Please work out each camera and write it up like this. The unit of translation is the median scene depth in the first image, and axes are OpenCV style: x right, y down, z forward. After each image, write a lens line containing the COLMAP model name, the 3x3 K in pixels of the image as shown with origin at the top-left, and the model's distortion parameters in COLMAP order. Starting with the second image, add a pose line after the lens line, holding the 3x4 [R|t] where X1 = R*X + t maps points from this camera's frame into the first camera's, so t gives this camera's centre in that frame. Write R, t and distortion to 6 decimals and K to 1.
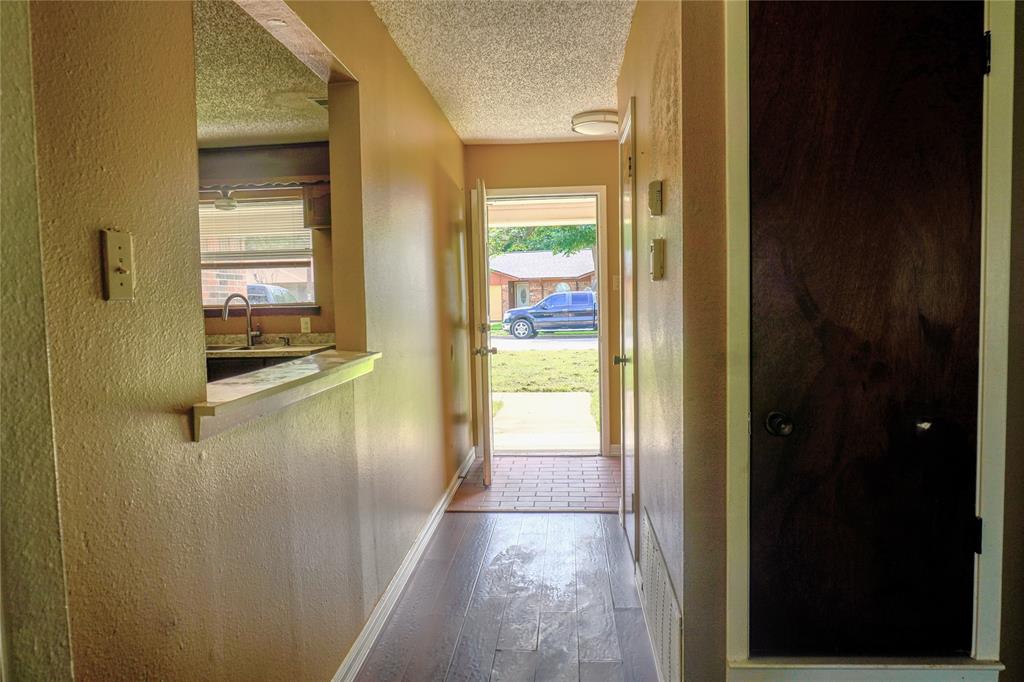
lens RADIAL K [[690.8, 0, 512.7], [0, 690.8, 343.0], [0, 0, 1]] dist [-0.042220, 0.021105]
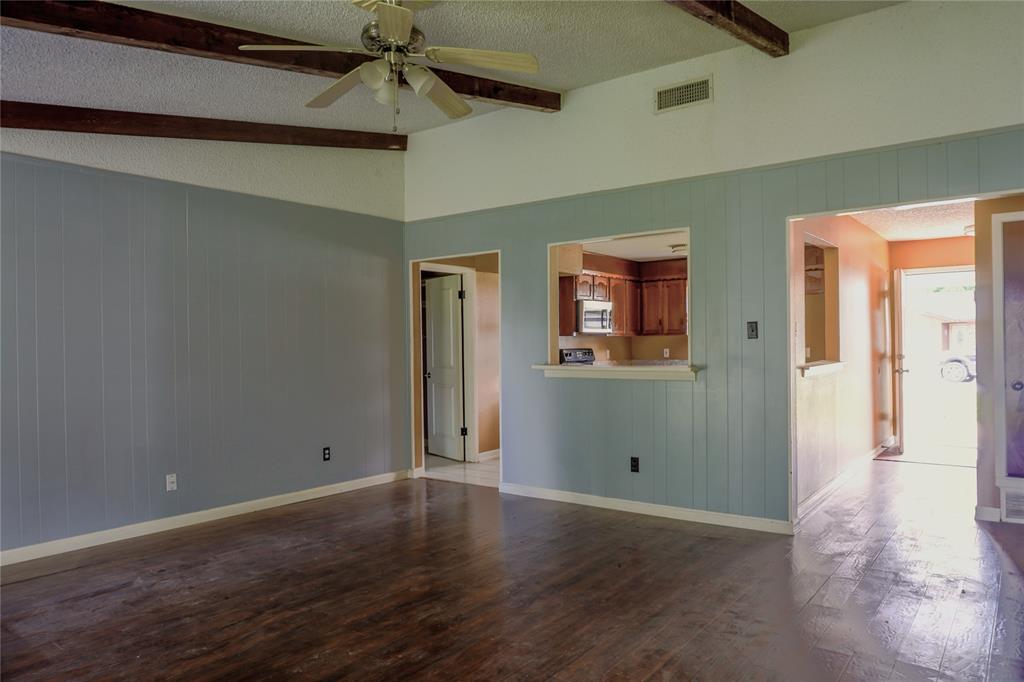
lens RADIAL K [[690.8, 0, 510.5], [0, 690.8, 342.0], [0, 0, 1]] dist [-0.042220, 0.021105]
pose [[0.839080, 0.009123, -0.543931, 0.053280], [-0.042495, 0.997903, -0.048816, 0.051543], [0.542345, 0.064075, 0.837709, -0.749414]]
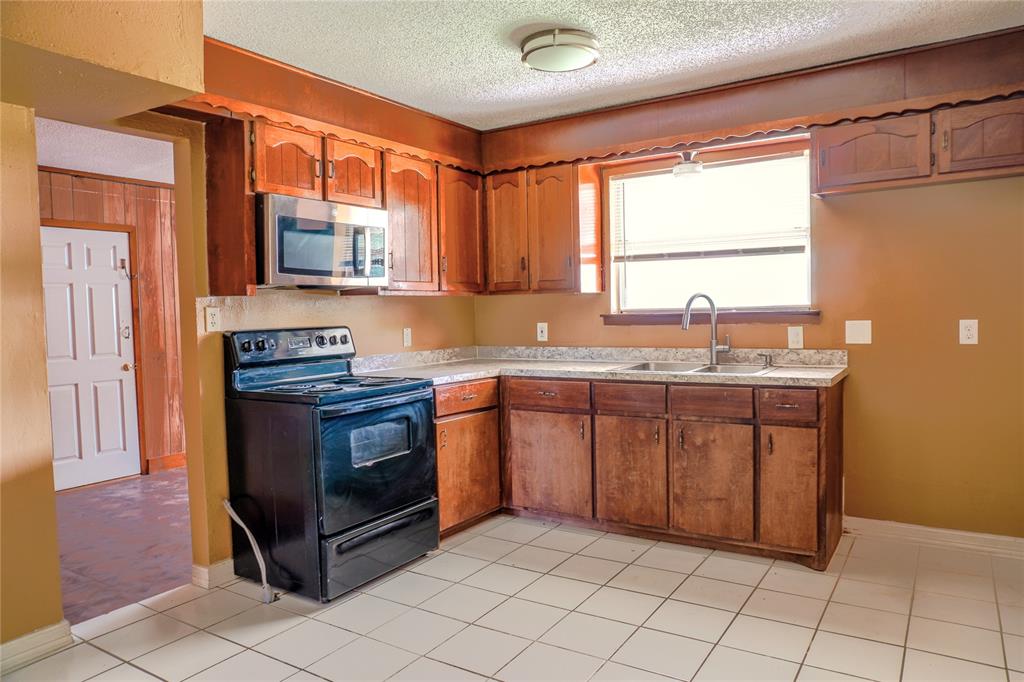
lens RADIAL K [[690.8, 0, 515.4], [0, 690.8, 340.3], [0, 0, 1]] dist [-0.042220, 0.021105]
pose [[0.885592, 0.021733, -0.463955, -0.236919], [-0.026695, 0.999635, -0.004131, -0.013379], [0.463696, 0.016044, 0.885849, 0.267952]]
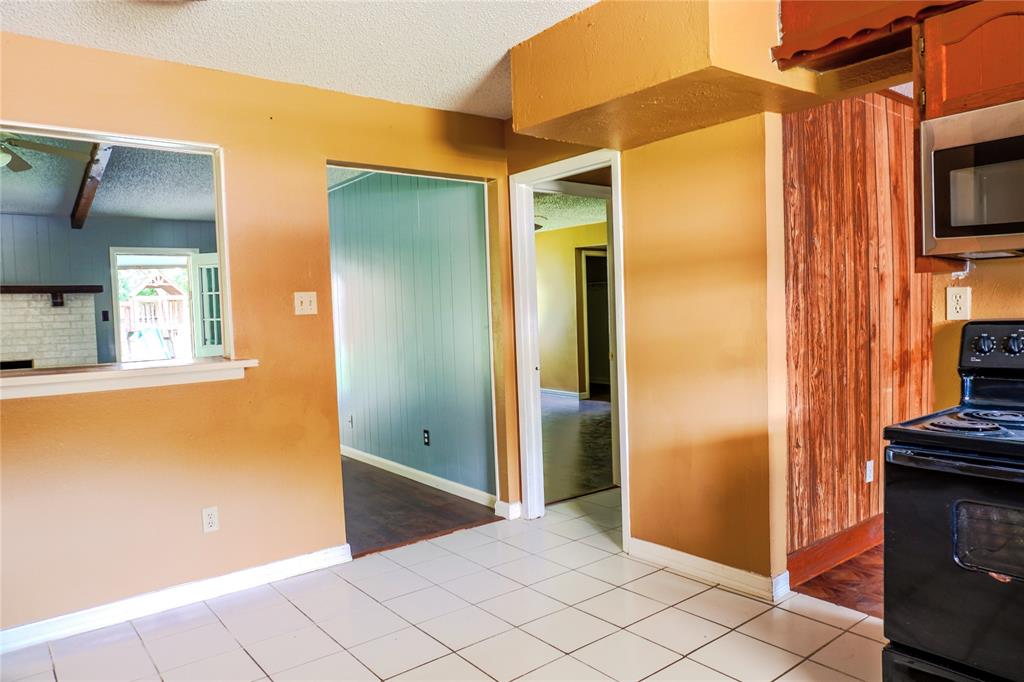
lens RADIAL K [[690.8, 0, 510.7], [0, 690.8, 344.9], [0, 0, 1]] dist [-0.042220, 0.021105]
pose [[-0.738934, 0.079206, -0.669107, -0.246134], [0.003959, 0.993560, 0.113241, -0.049614], [0.673767, 0.081028, -0.734488, 0.789312]]
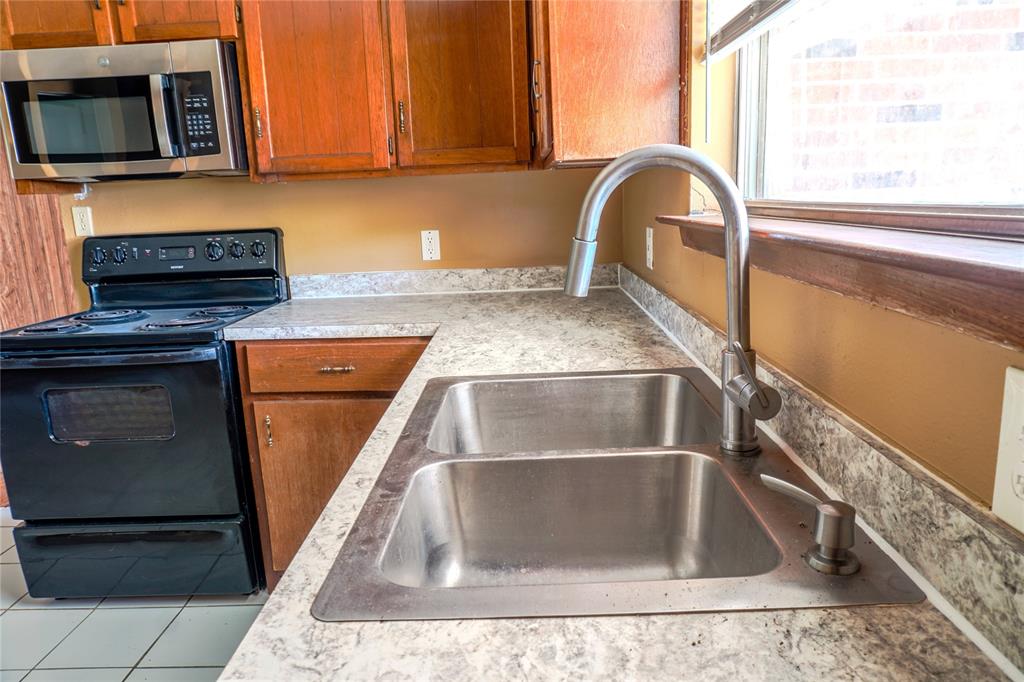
lens RADIAL K [[690.8, 0, 513.9], [0, 690.8, 343.0], [0, 0, 1]] dist [-0.042220, 0.021105]
pose [[0.063332, 0.224190, -0.972486, -0.226061], [-0.031476, 0.974406, 0.222582, -0.059400], [0.997496, 0.016513, 0.068767, 0.937629]]
